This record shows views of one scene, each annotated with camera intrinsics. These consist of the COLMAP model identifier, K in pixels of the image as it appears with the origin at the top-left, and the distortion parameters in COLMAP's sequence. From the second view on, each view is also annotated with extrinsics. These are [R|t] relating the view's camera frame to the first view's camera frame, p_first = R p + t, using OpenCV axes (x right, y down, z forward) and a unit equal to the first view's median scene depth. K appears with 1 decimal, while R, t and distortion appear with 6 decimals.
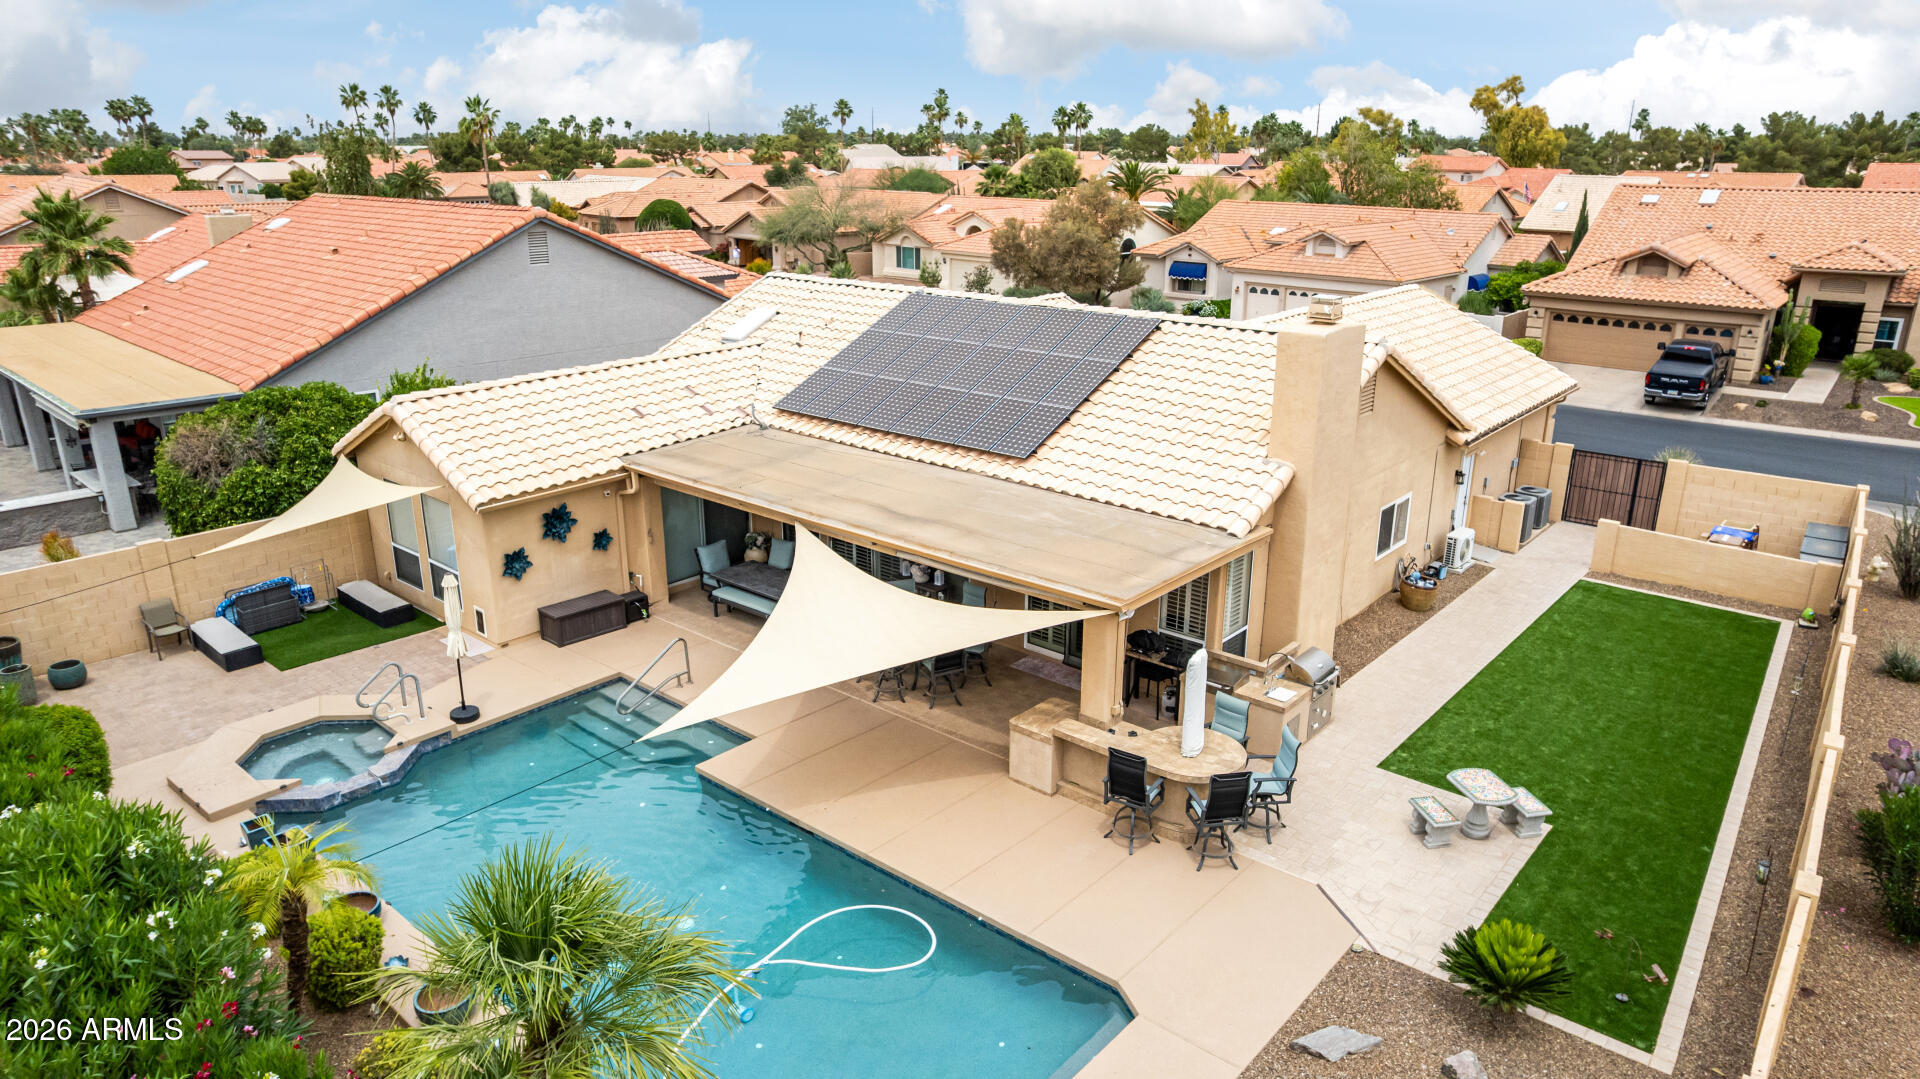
lens RADIAL K [[1232.3, 0, 963.6], [0, 1232.3, 535.5], [0, 0, 1]] dist [-0.081717, 0.077484]
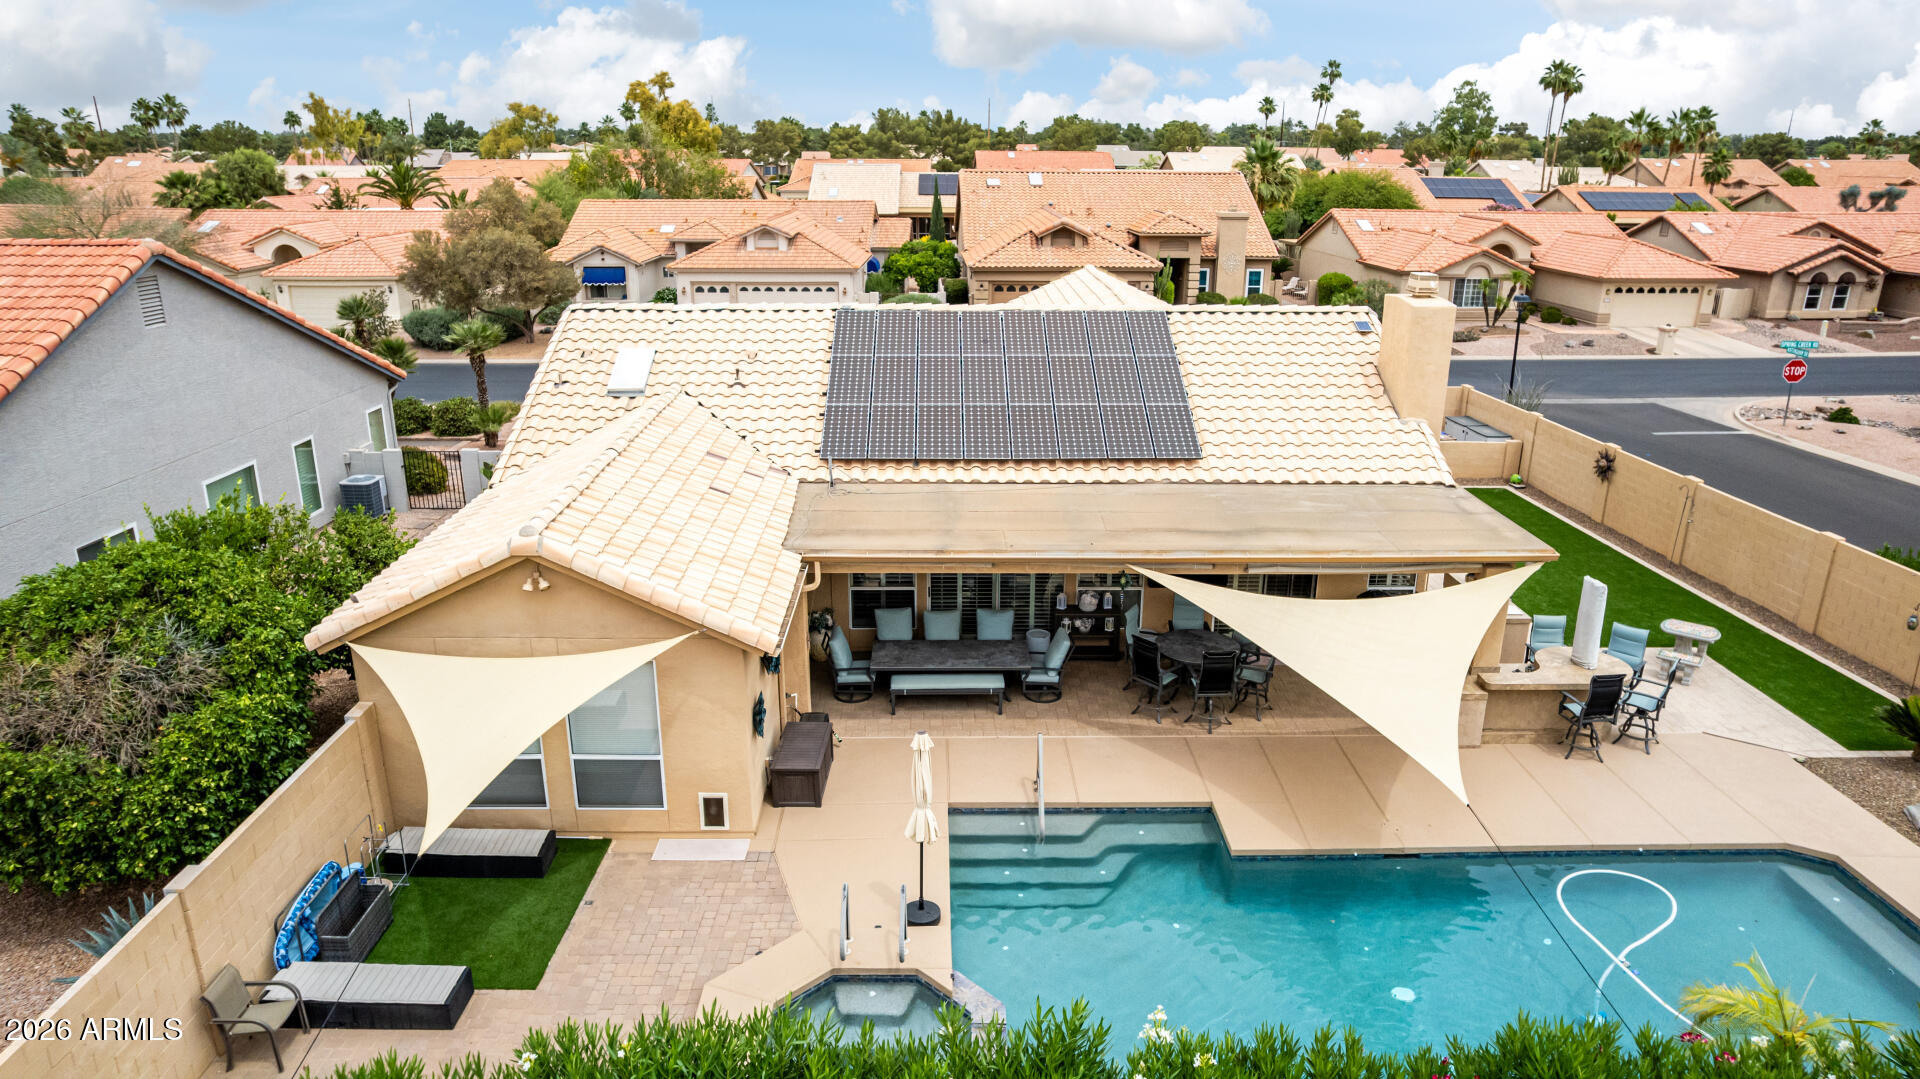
lens RADIAL K [[1232.3, 0, 963.6], [0, 1232.3, 535.5], [0, 0, 1]] dist [-0.081717, 0.077484]
pose [[0.748636, -0.204109, 0.630780, -0.664034], [0.201816, 0.976437, 0.076433, -0.105305], [-0.631517, 0.070081, 0.772188, 0.325757]]
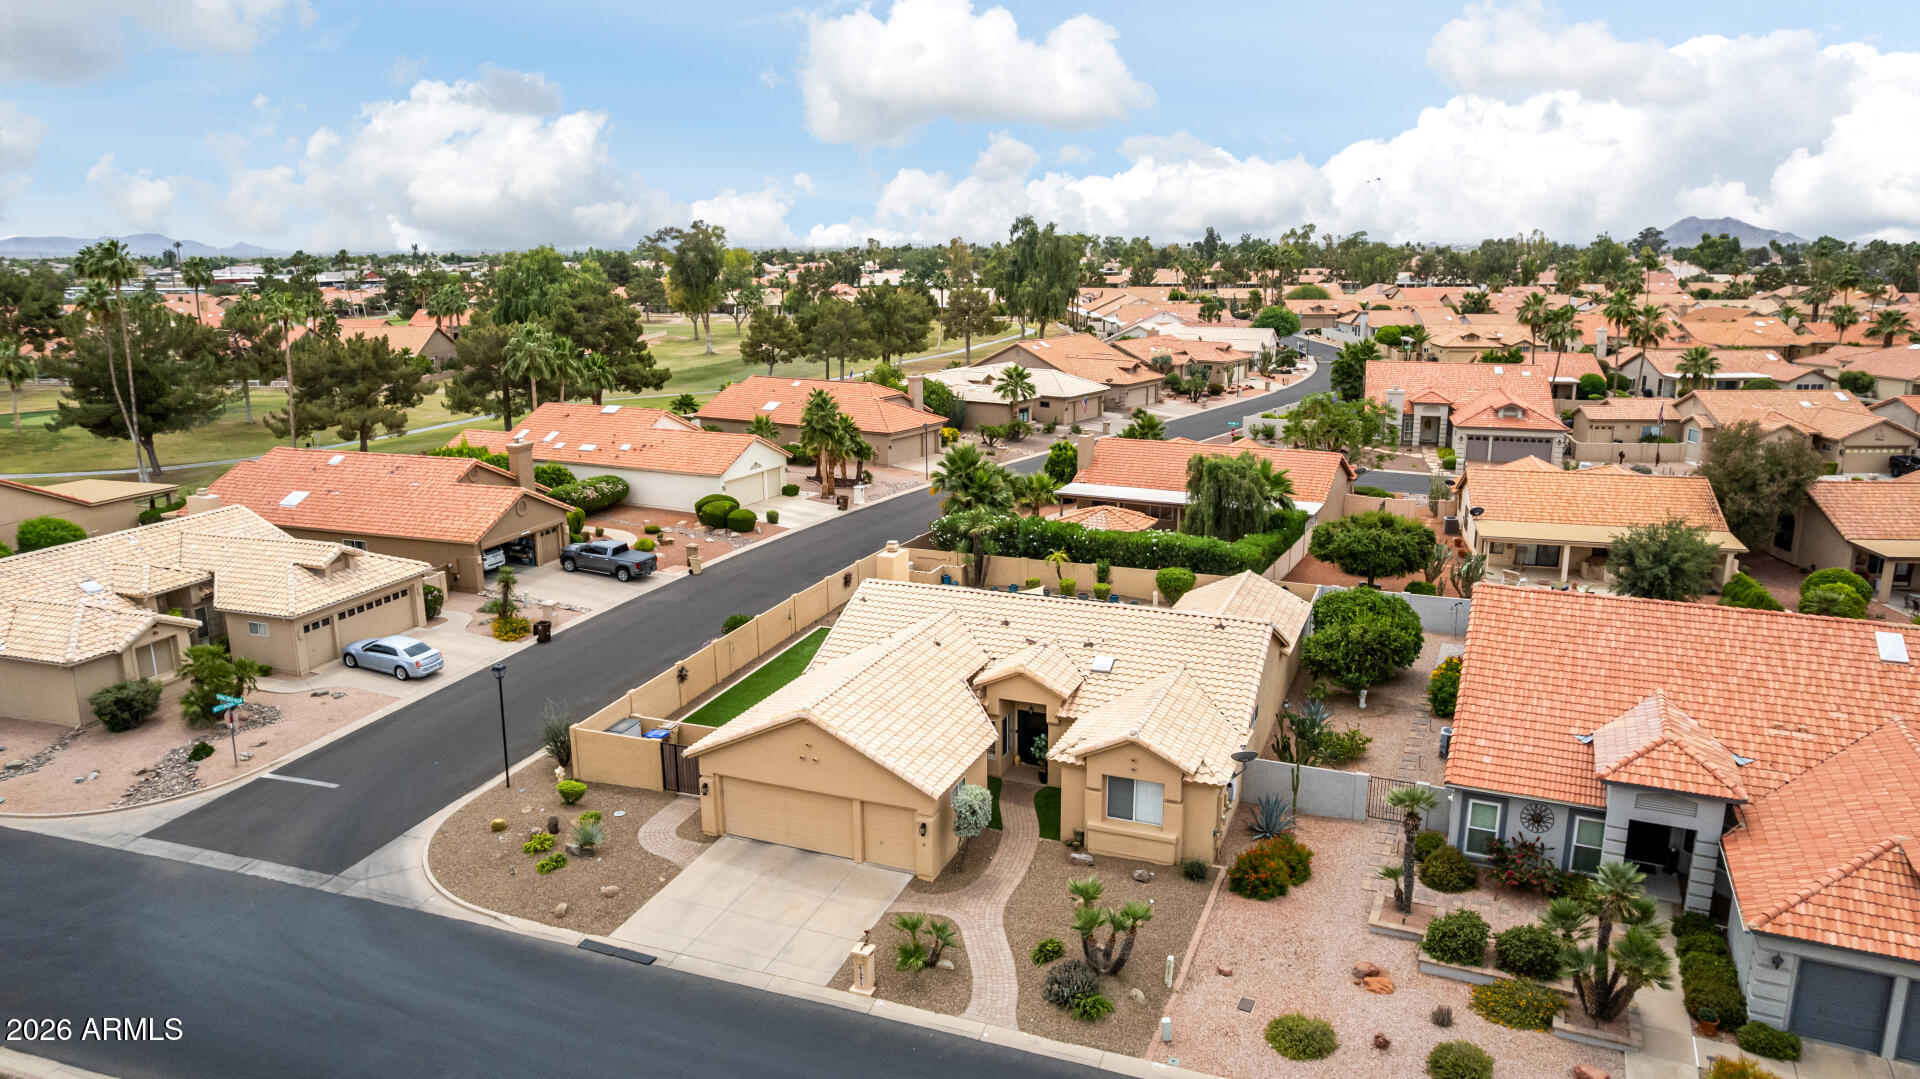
lens RADIAL K [[1256.5, 0, 960.0], [0, 1256.5, 539.5], [0, 0, 1]] dist [-0.067399, 0.055346]
pose [[-0.950328, 0.077249, -0.301511, 0.808488], [-0.090644, 0.858033, 0.505532, -1.321174], [0.297758, 0.507752, -0.808411, 2.684990]]
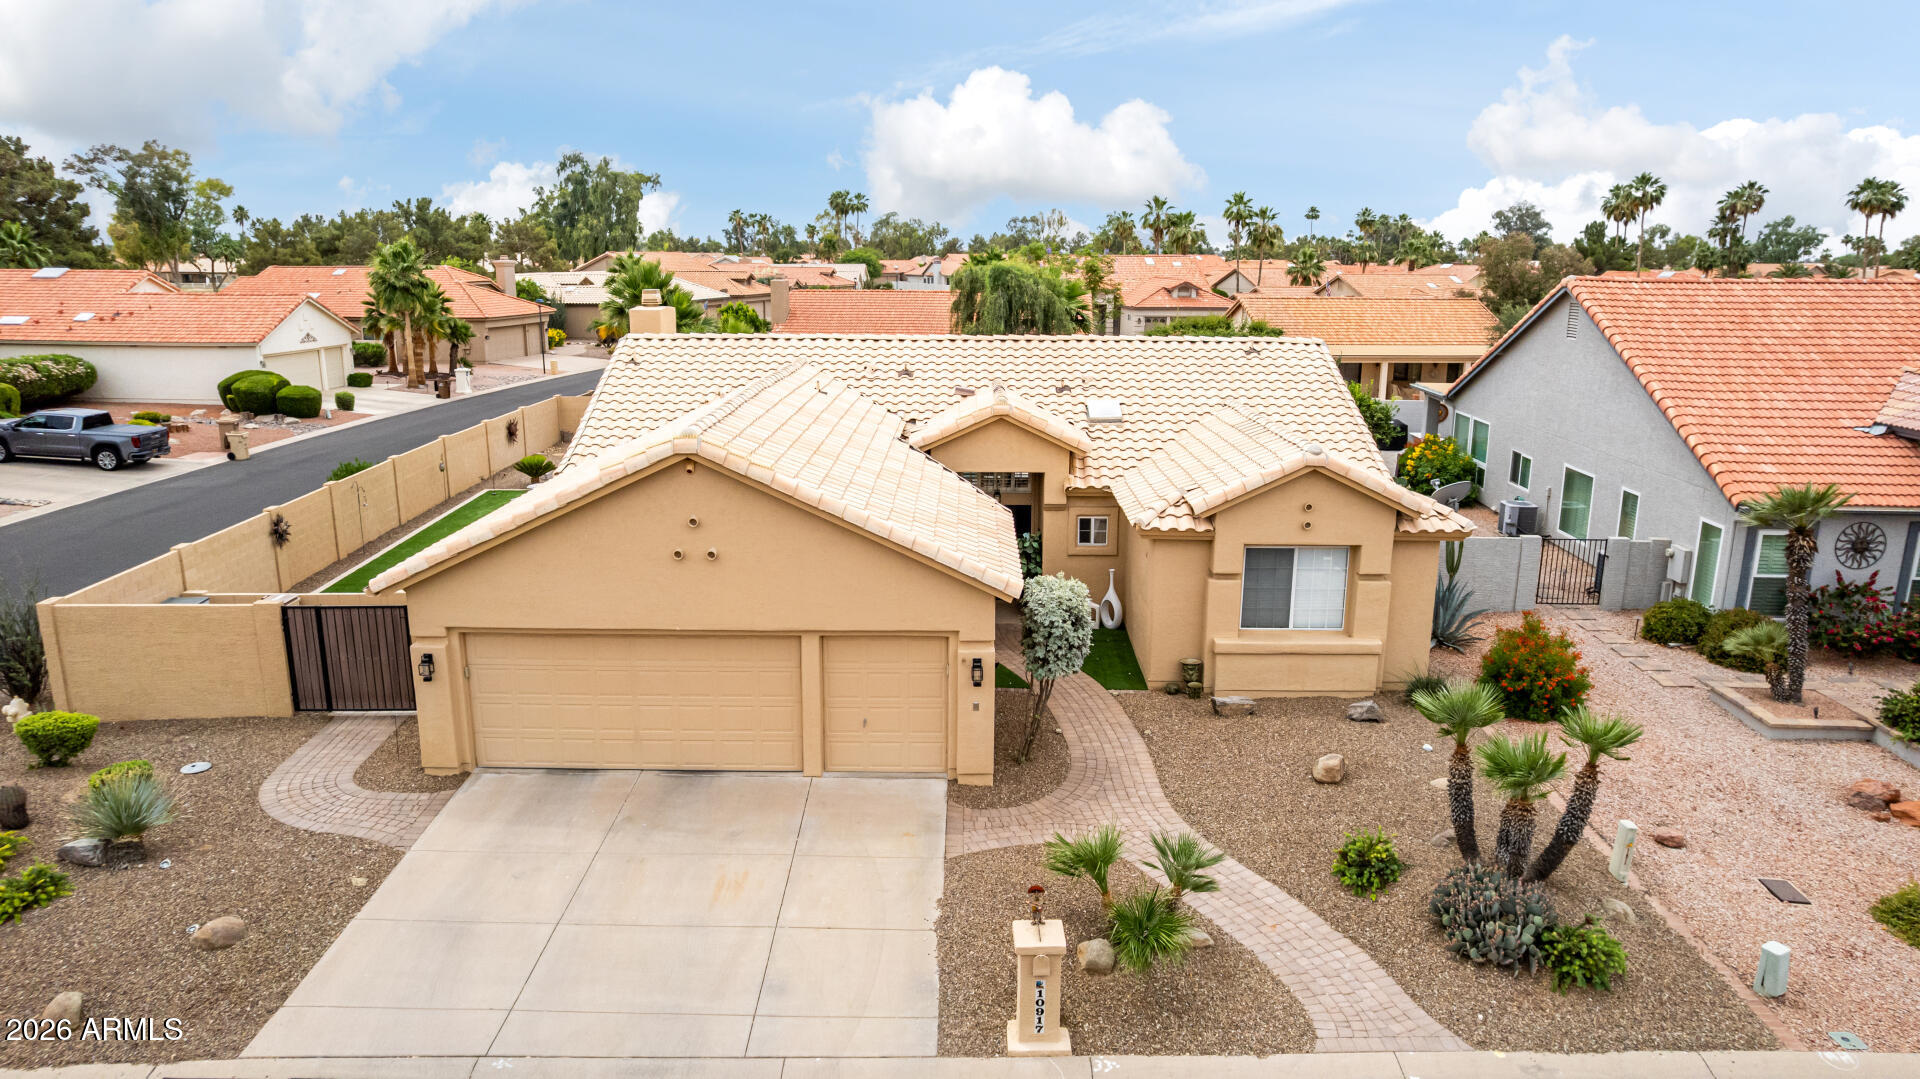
lens RADIAL K [[1227.8, 0, 962.5], [0, 1227.8, 542.0], [0, 0, 1]] dist [-0.072788, 0.065037]
pose [[-0.762595, 0.142241, -0.631044, 0.853305], [-0.207375, 0.870282, 0.446772, -0.578726], [0.612735, 0.471569, -0.634176, 1.983352]]
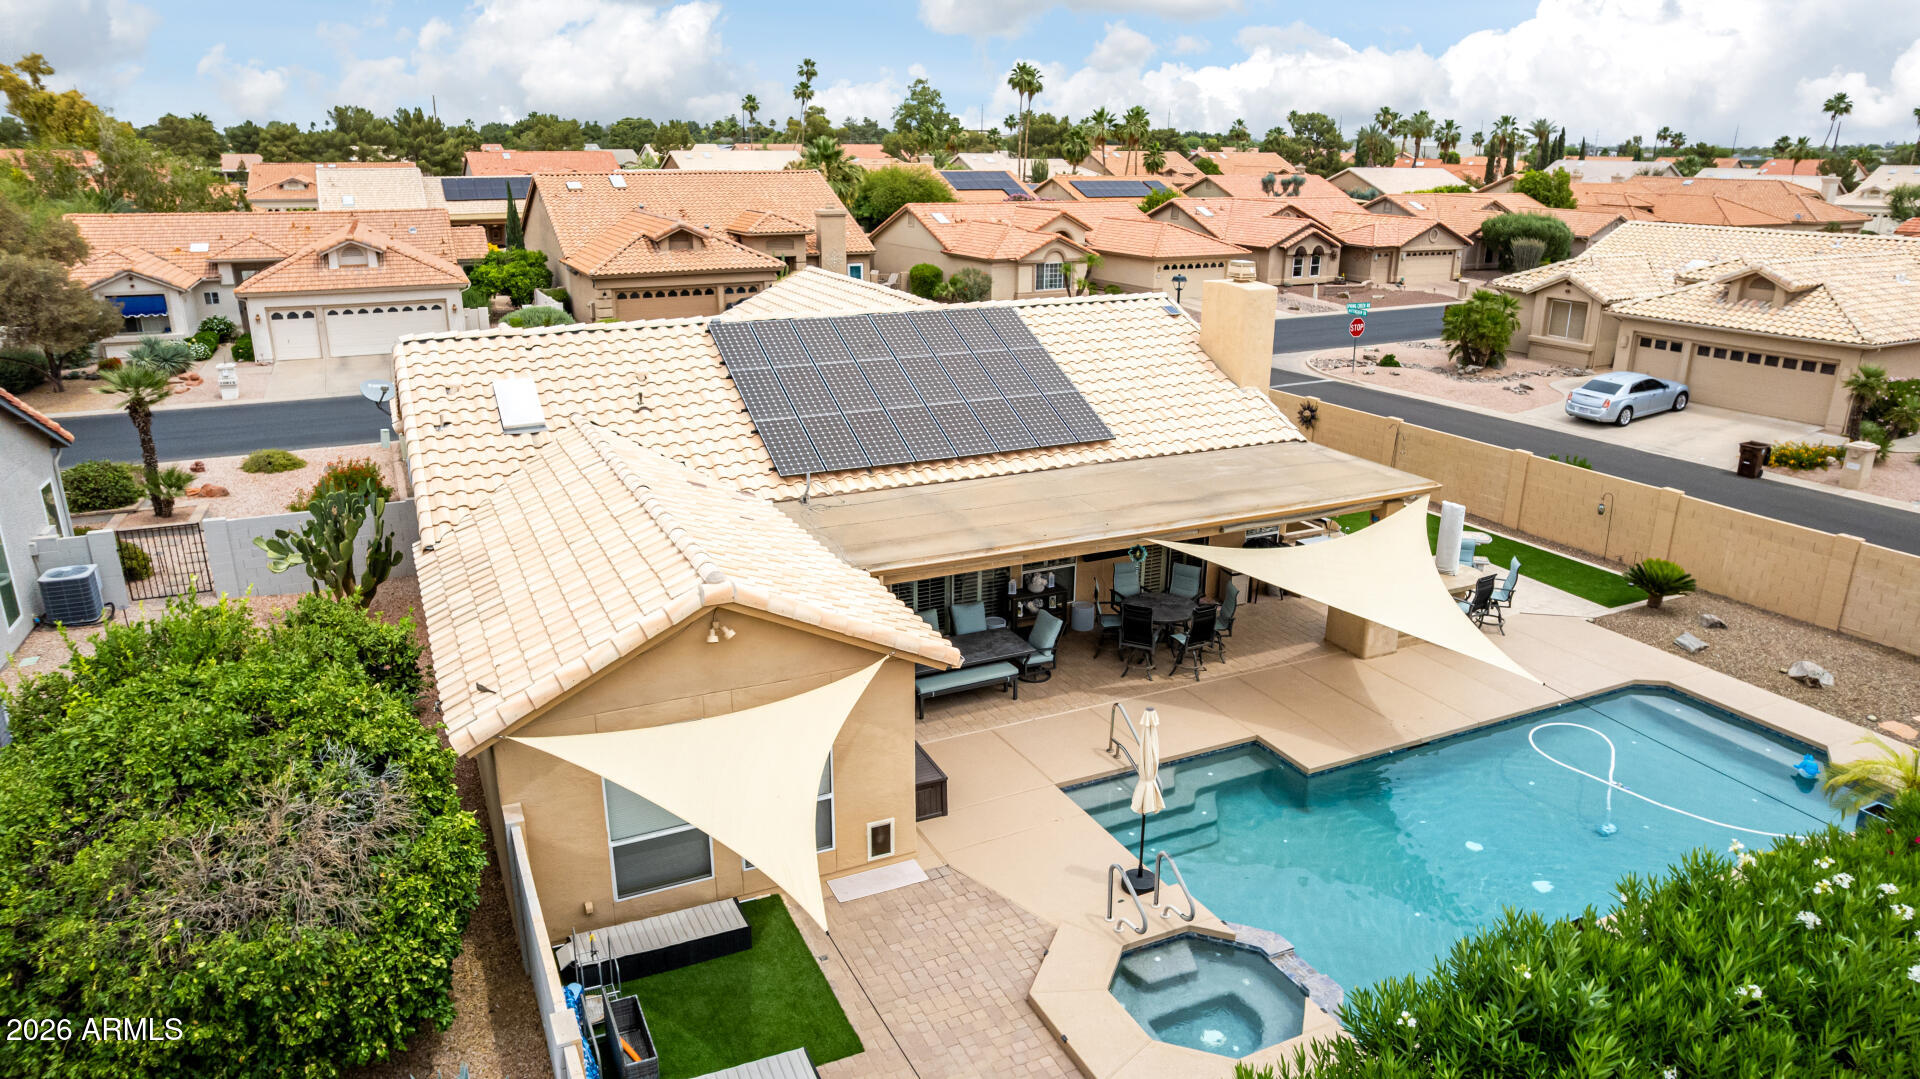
lens RADIAL K [[1232.3, 0, 963.6], [0, 1232.3, 535.5], [0, 0, 1]] dist [-0.081717, 0.077484]
pose [[0.400266, -0.282842, 0.871658, -0.882543], [0.275961, 0.944227, 0.179669, -0.193262], [-0.873861, 0.168629, 0.455995, 0.576372]]
